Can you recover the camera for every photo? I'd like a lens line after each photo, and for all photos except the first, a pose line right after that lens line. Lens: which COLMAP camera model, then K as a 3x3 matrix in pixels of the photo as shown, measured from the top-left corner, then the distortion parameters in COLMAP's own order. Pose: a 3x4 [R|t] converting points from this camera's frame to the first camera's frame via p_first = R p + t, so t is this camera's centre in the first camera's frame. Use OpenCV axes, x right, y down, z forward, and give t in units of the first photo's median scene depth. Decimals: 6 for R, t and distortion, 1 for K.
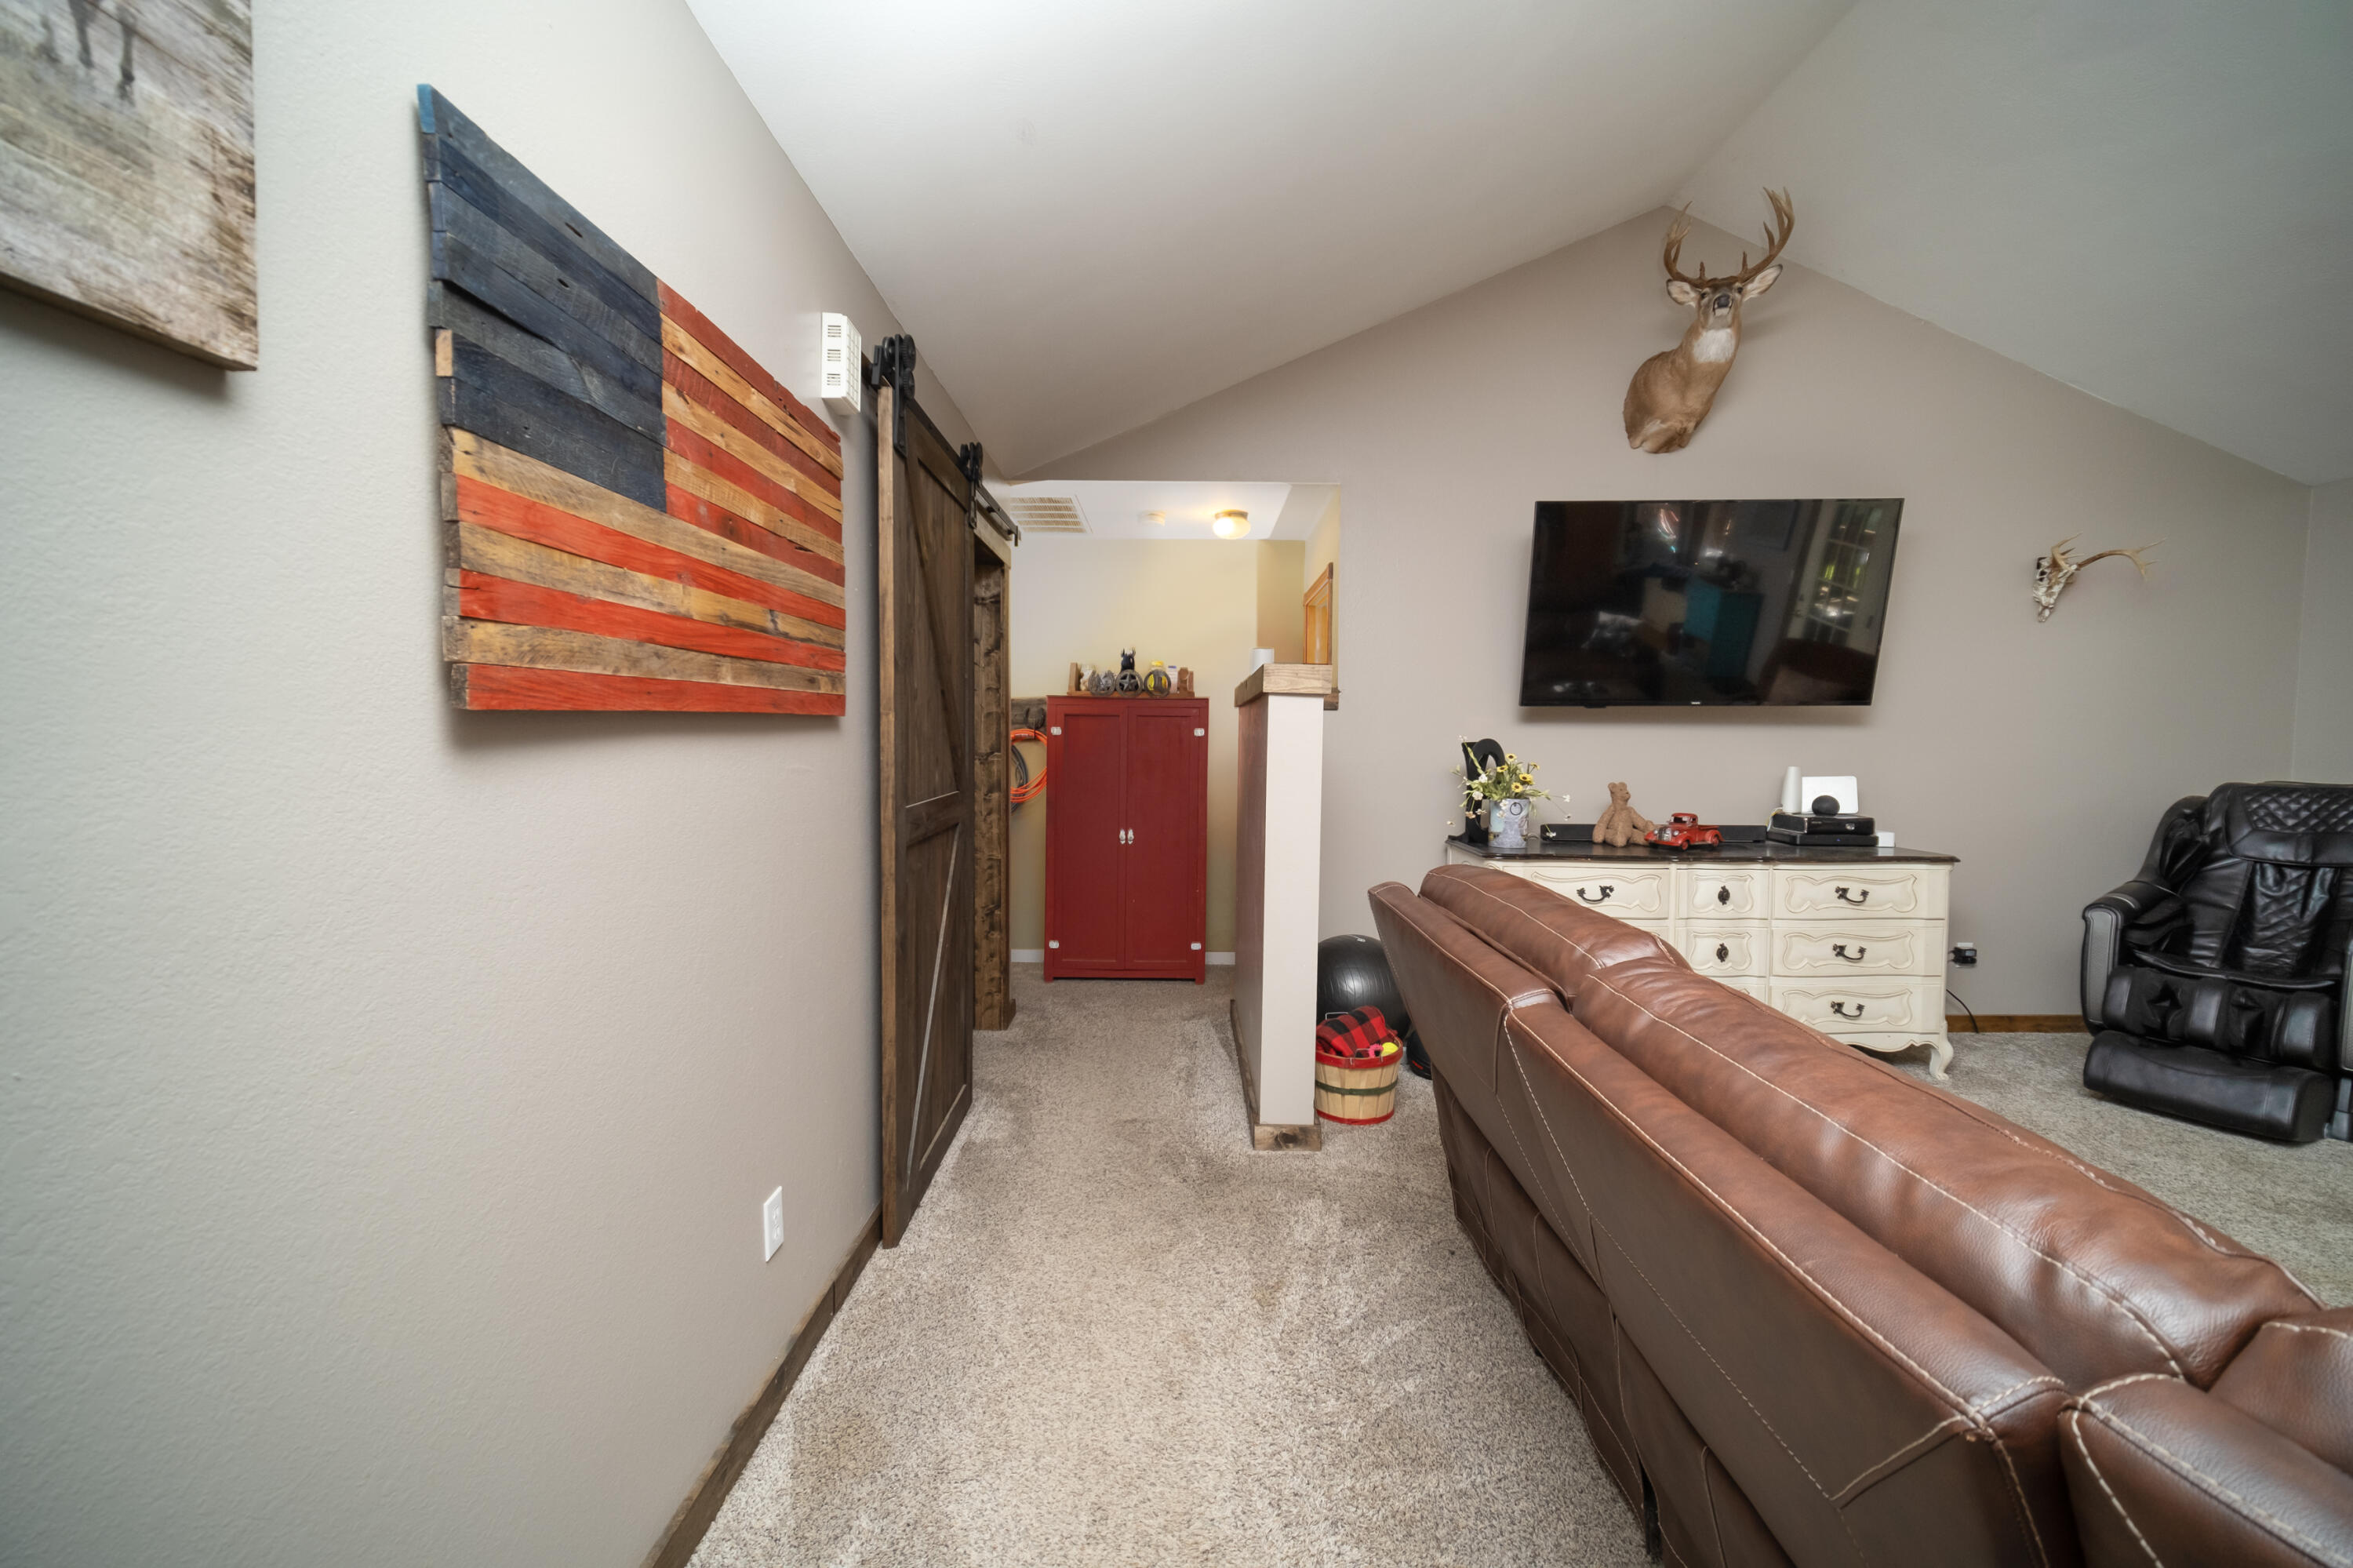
lens RADIAL K [[932.6, 0, 1176.5], [0, 932.6, 784.0], [0, 0, 1]] dist [-0.001063, -0.000302]
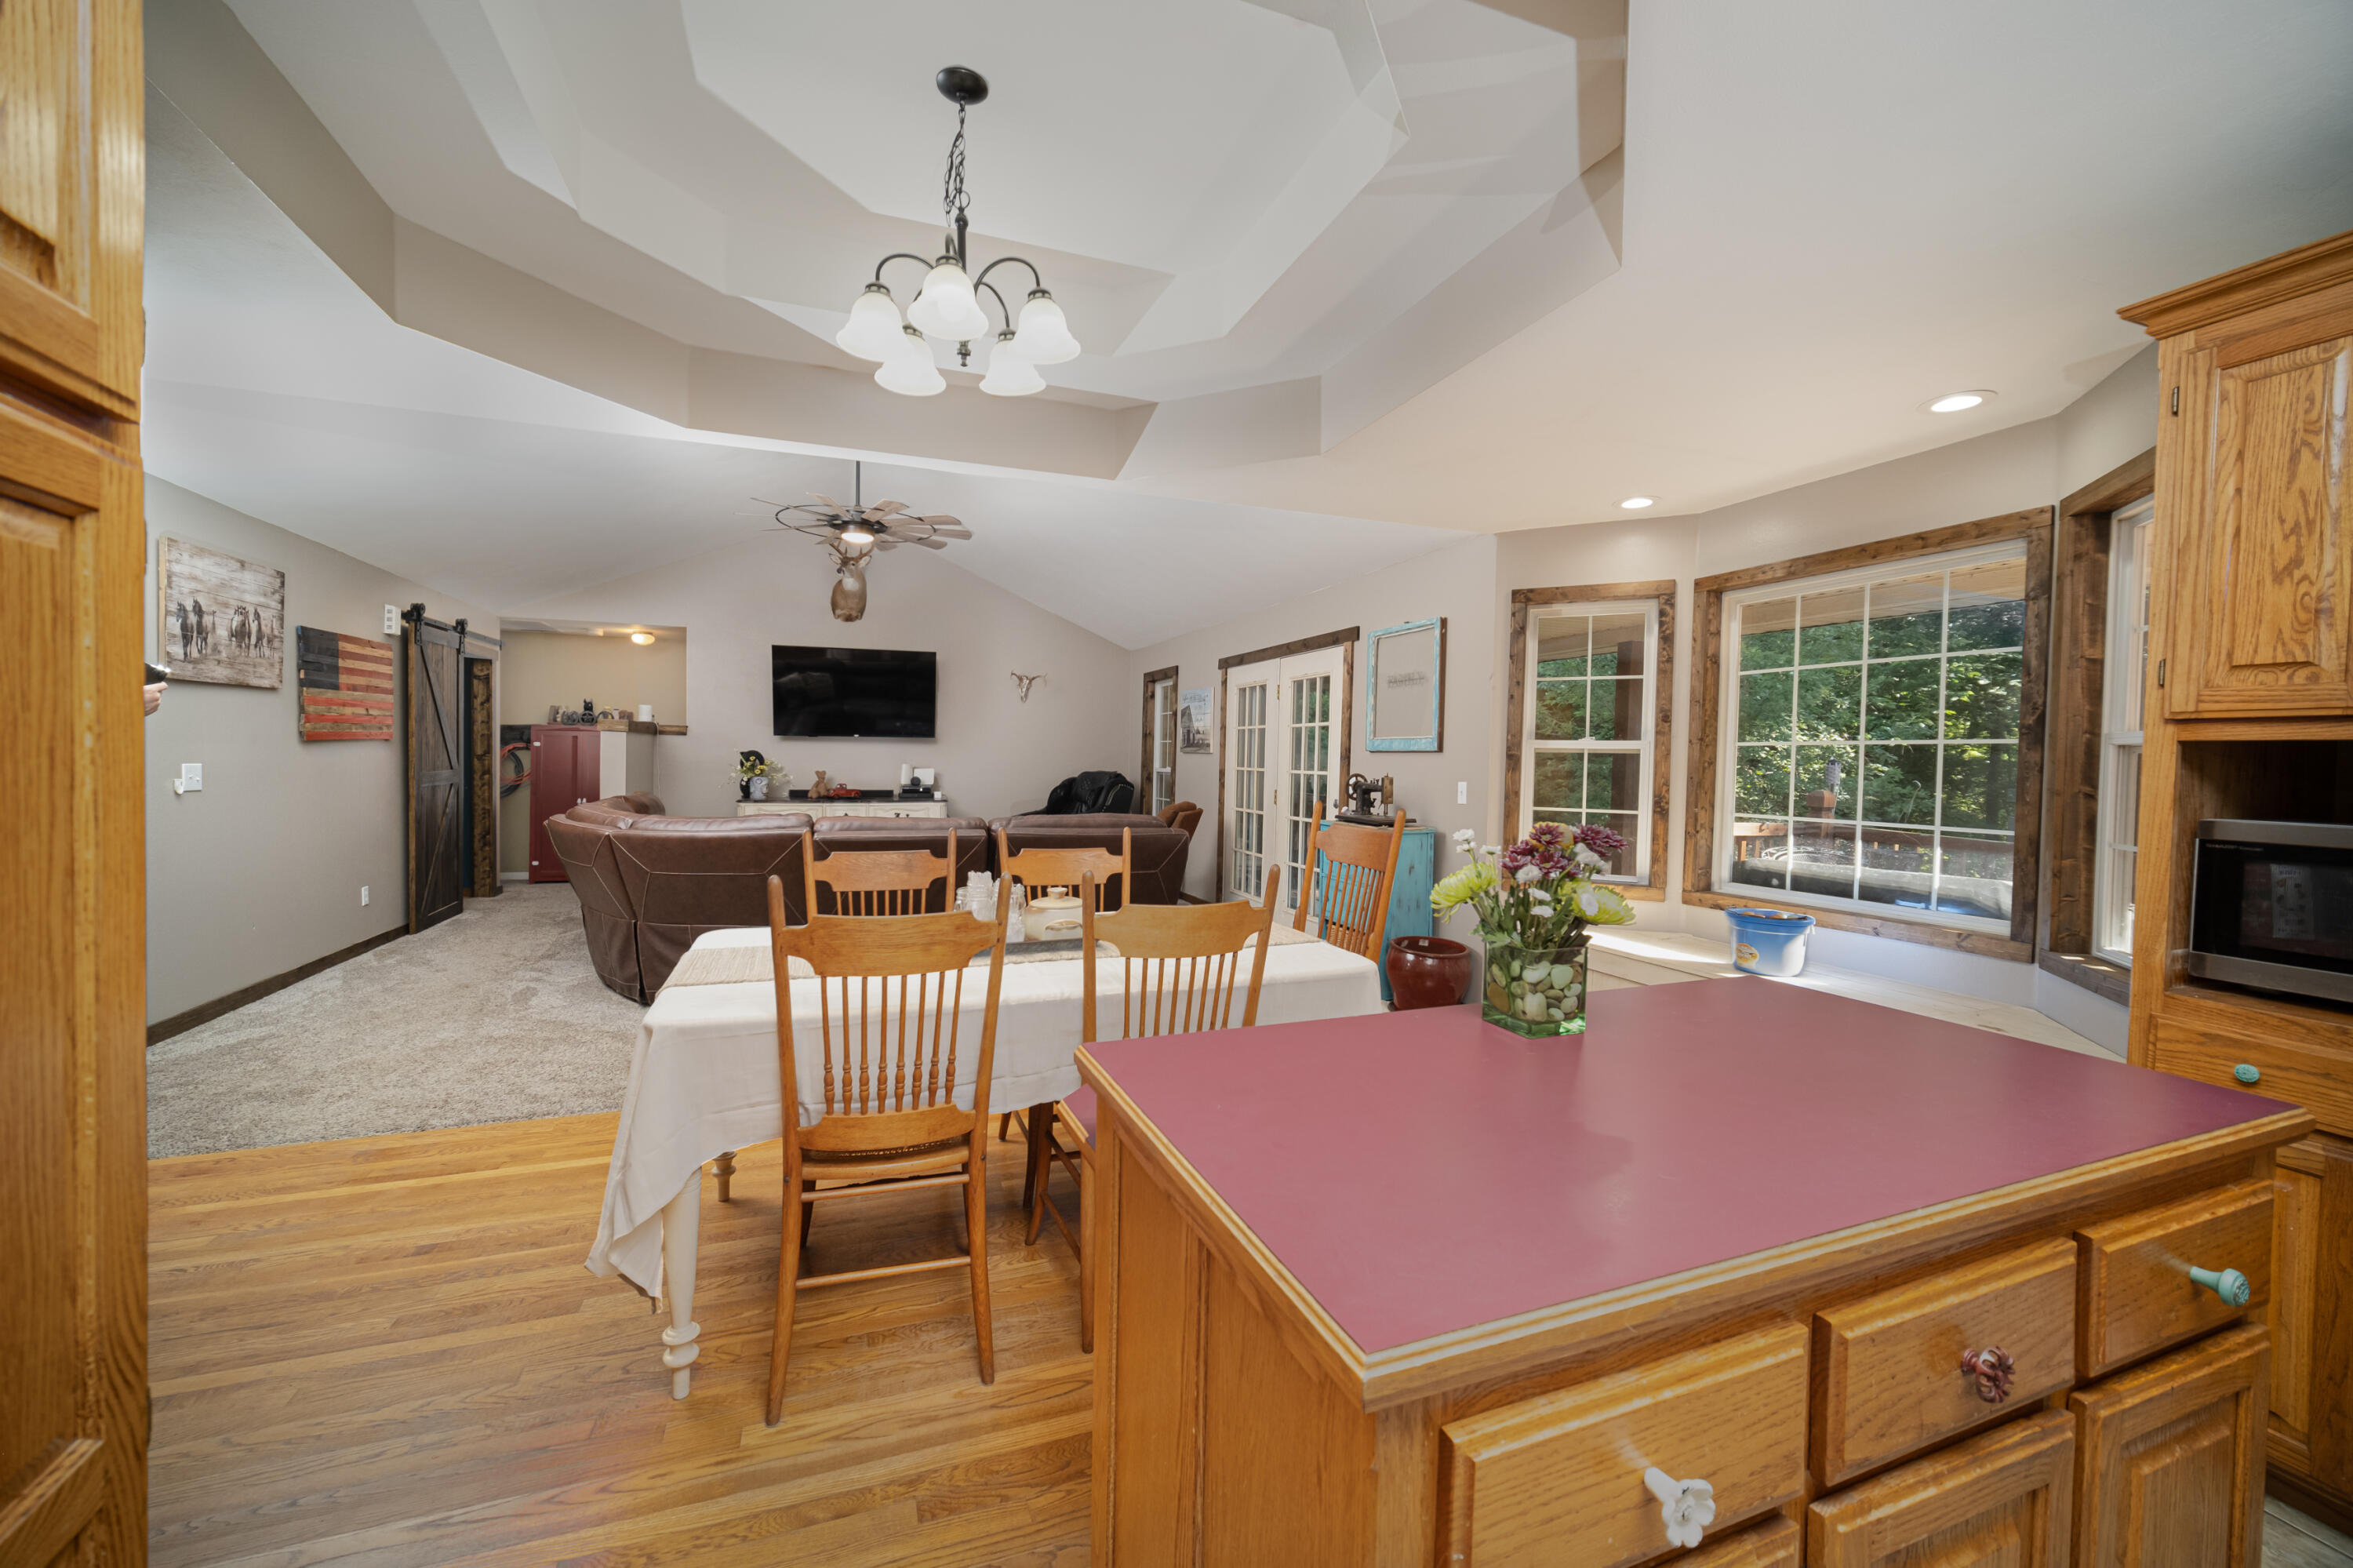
lens RADIAL K [[932.6, 0, 1176.5], [0, 932.6, 784.0], [0, 0, 1]] dist [-0.001063, -0.000302]
pose [[0.938559, -0.000793, 0.345118, 0.506573], [0.007572, 0.999804, -0.018295, 0.077764], [-0.345035, 0.019784, 0.938381, -1.383601]]
